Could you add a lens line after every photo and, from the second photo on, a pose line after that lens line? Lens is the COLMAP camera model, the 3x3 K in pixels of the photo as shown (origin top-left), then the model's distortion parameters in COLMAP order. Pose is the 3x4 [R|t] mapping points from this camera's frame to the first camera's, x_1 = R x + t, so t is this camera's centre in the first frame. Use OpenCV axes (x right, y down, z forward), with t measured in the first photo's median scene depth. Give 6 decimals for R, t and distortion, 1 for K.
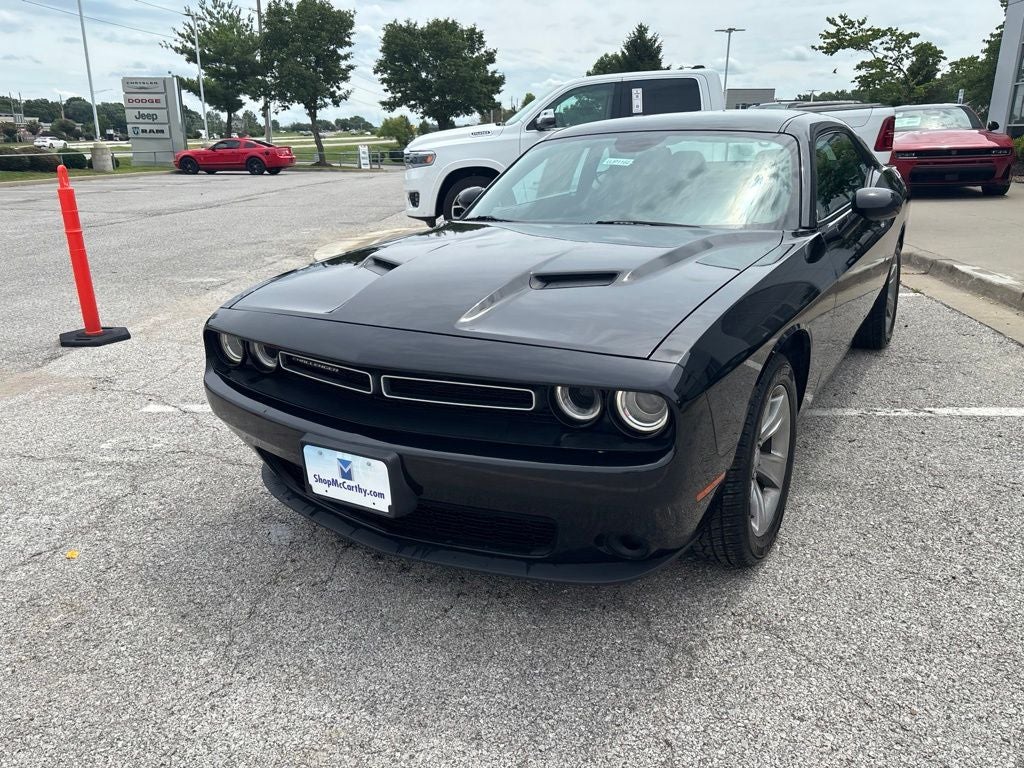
lens RADIAL K [[775.9, 0, 508.8], [0, 775.9, 391.7], [0, 0, 1]] dist [0.041482, -0.048353]
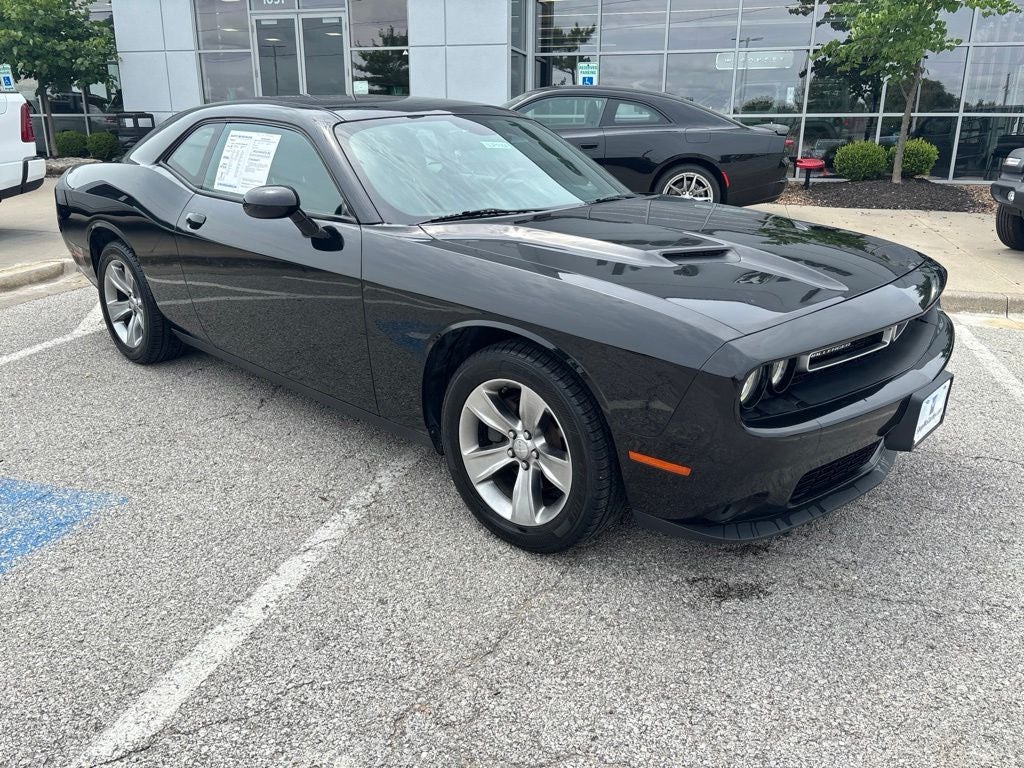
lens RADIAL K [[775.9, 0, 521.8], [0, 775.9, 371.3], [0, 0, 1]] dist [0.041482, -0.048353]
pose [[0.183987, -0.281444, 0.941774, -0.126581], [0.297309, 0.929184, 0.219599, -0.034466], [-0.936887, 0.239594, 0.254634, 0.114583]]
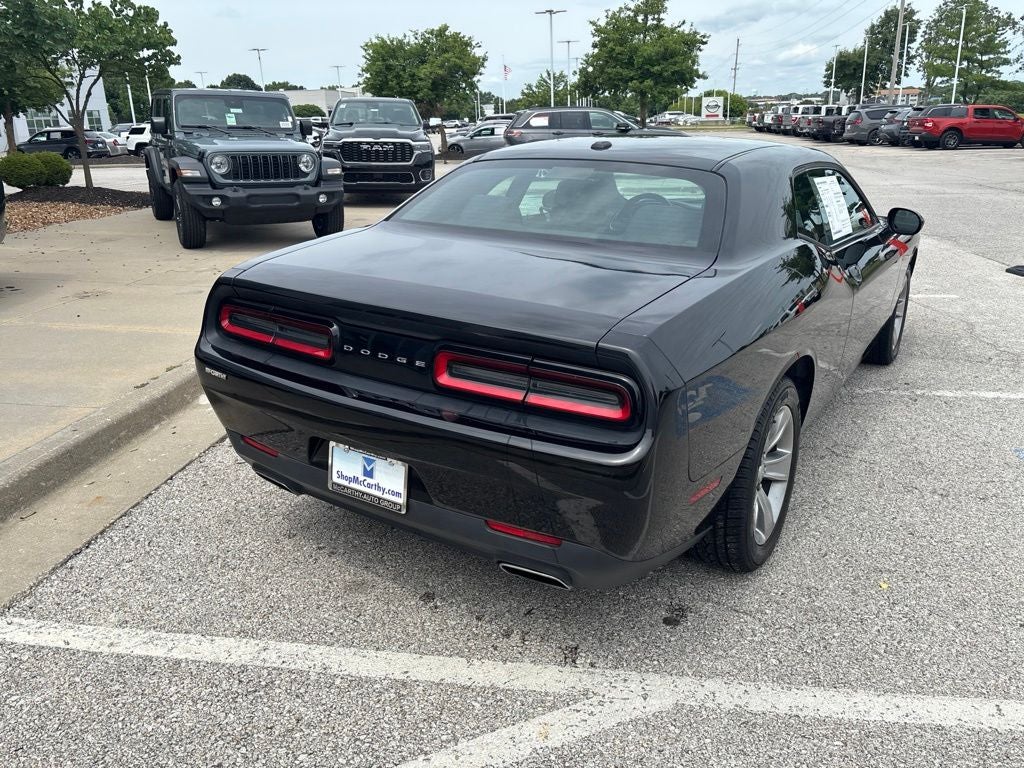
lens RADIAL K [[775.9, 0, 510.3], [0, 775.9, 375.7], [0, 0, 1]] dist [0.041482, -0.048353]
pose [[-0.999227, 0.014820, 0.036425, 0.070154], [0.033546, 0.804577, 0.592900, -0.118933], [-0.020519, 0.593664, -0.804452, 0.332267]]
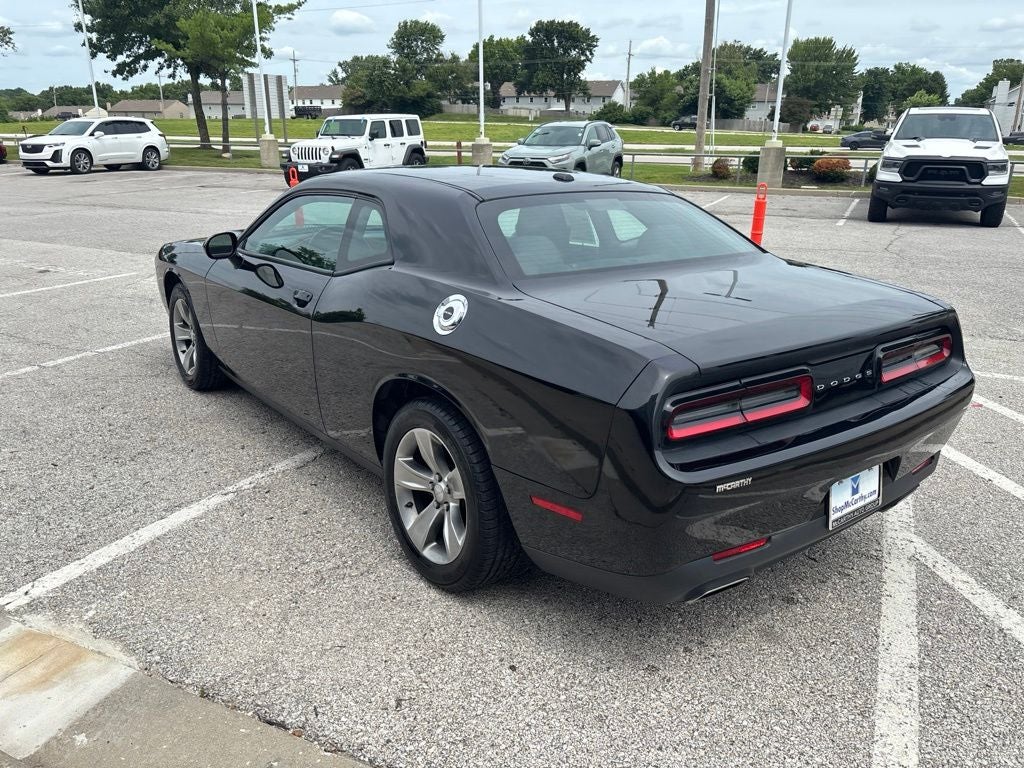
lens RADIAL K [[775.9, 0, 508.7], [0, 775.9, 392.2], [0, 0, 1]] dist [0.041482, -0.048353]
pose [[-0.358161, 0.305330, -0.882323, 0.196414], [-0.296135, 0.859071, 0.417494, -0.092439], [0.885452, 0.410817, -0.217267, 0.237143]]
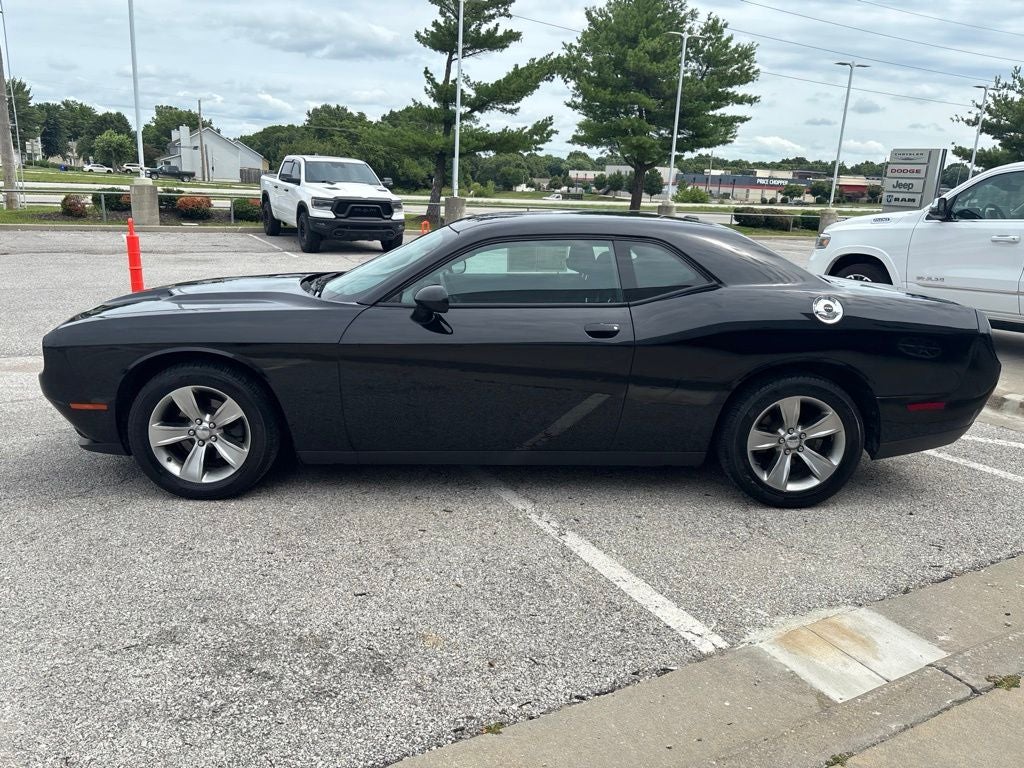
lens RADIAL K [[775.9, 0, 510.3], [0, 775.9, 375.8], [0, 0, 1]] dist [0.041482, -0.048353]
pose [[0.547670, 0.228222, -0.804967, 0.198290], [-0.302929, 0.950896, 0.063493, -0.031920], [0.779930, 0.209075, 0.589912, 0.059058]]
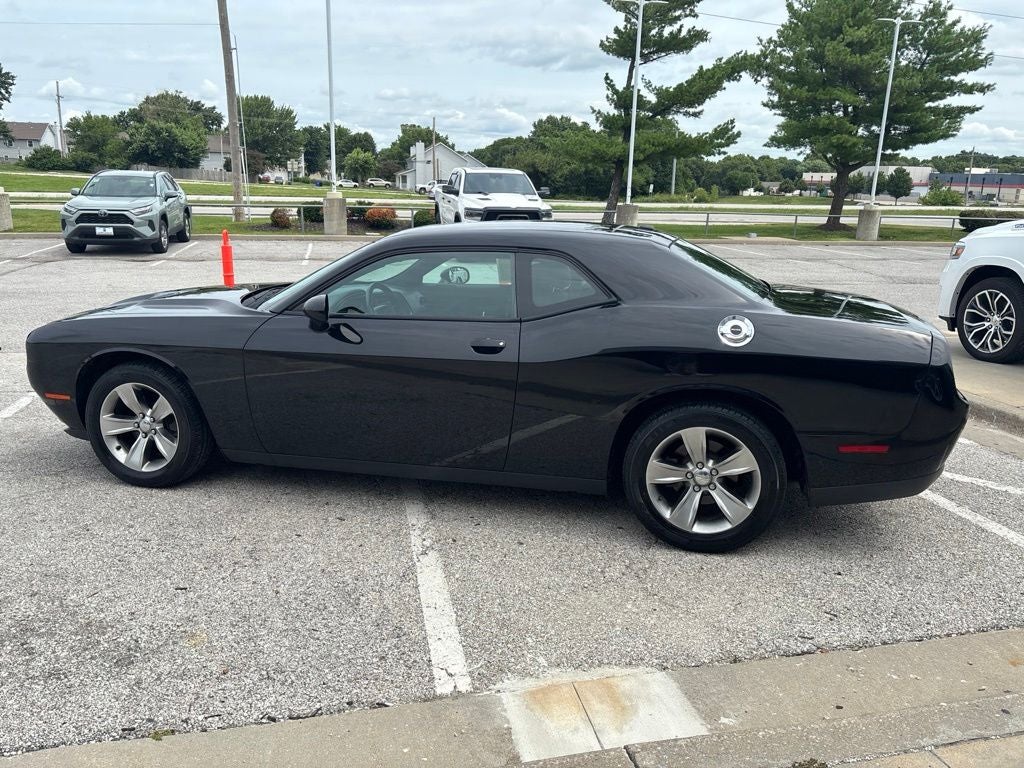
lens RADIAL K [[775.9, 0, 509.8], [0, 775.9, 377.9], [0, 0, 1]] dist [0.041482, -0.048353]
pose [[0.294081, 0.242960, -0.924385, 0.222460], [-0.319361, 0.936543, 0.144555, -0.053942], [0.900847, 0.252702, 0.353011, 0.117264]]
